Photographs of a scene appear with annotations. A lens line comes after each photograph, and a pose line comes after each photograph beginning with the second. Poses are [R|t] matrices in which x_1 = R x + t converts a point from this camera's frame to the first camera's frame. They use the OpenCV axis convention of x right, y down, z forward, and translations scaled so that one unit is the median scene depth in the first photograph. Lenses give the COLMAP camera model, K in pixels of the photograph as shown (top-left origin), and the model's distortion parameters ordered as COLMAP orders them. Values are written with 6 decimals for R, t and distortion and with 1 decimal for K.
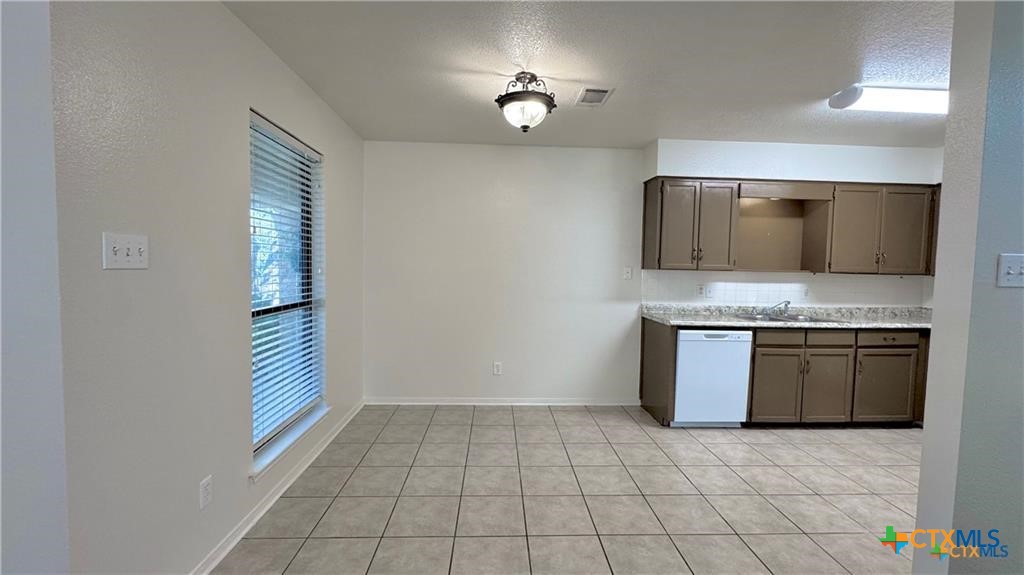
lens RADIAL K [[415.2, 0, 512.0], [0, 415.2, 287.5], [0, 0, 1]] dist [0.000571, 0.000142]
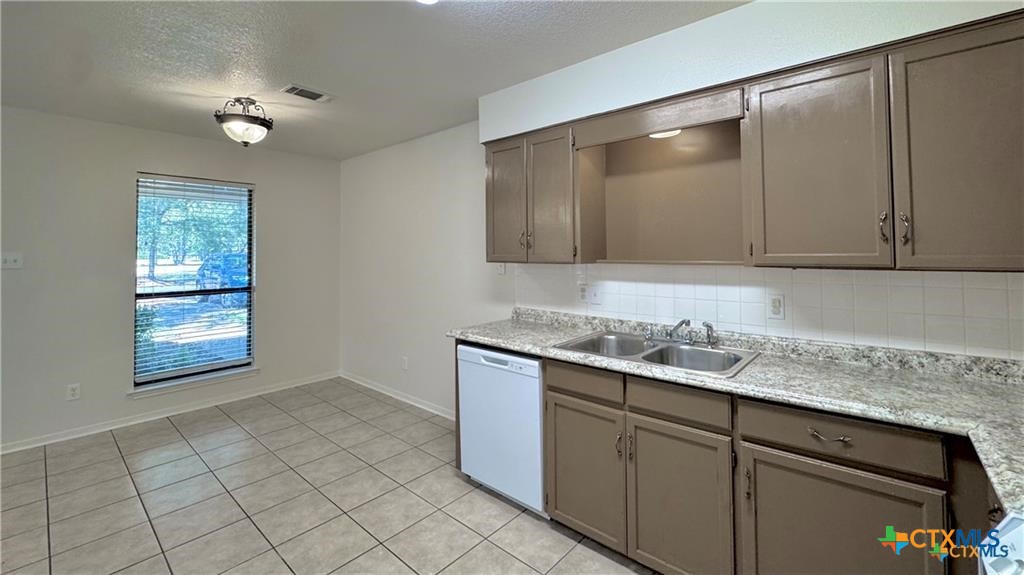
lens RADIAL K [[419.6, 0, 511.6], [0, 419.6, 242.2], [0, 0, 1]] dist [-0.002739, -0.000123]
pose [[0.716924, -0.040877, -0.695952, 0.969510], [-0.015459, 0.997102, -0.074490, -0.024938], [0.696980, 0.064162, 0.714214, 0.499055]]
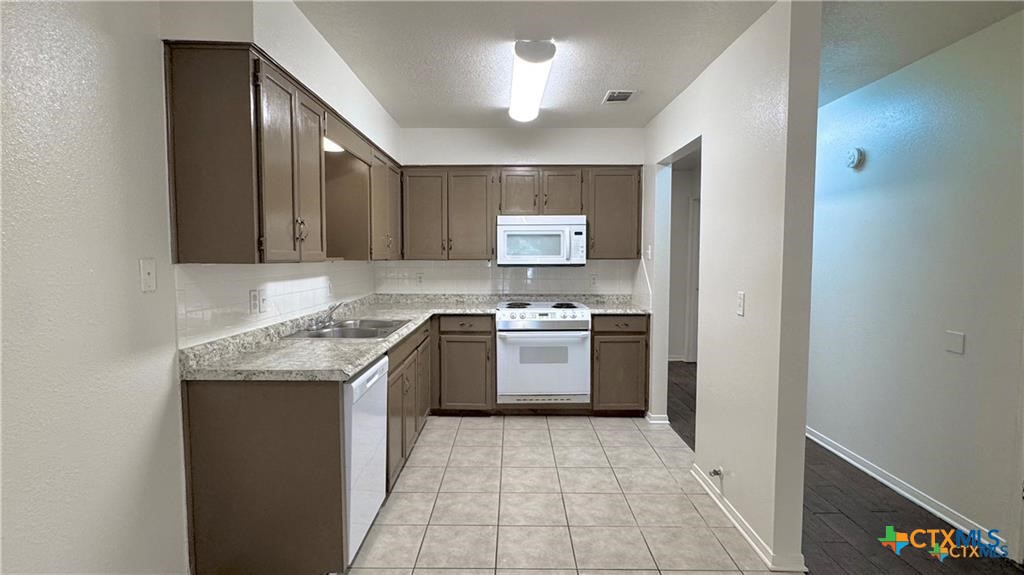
lens RADIAL K [[506.9, 0, 512.0], [0, 506.9, 287.5], [0, 0, 1]] dist [0.000112, 0.000014]
pose [[0.048202, -0.080906, 0.995555, -0.178639], [0.051171, 0.995605, 0.078433, -0.048673], [-0.997526, 0.047163, 0.052131, 0.743591]]
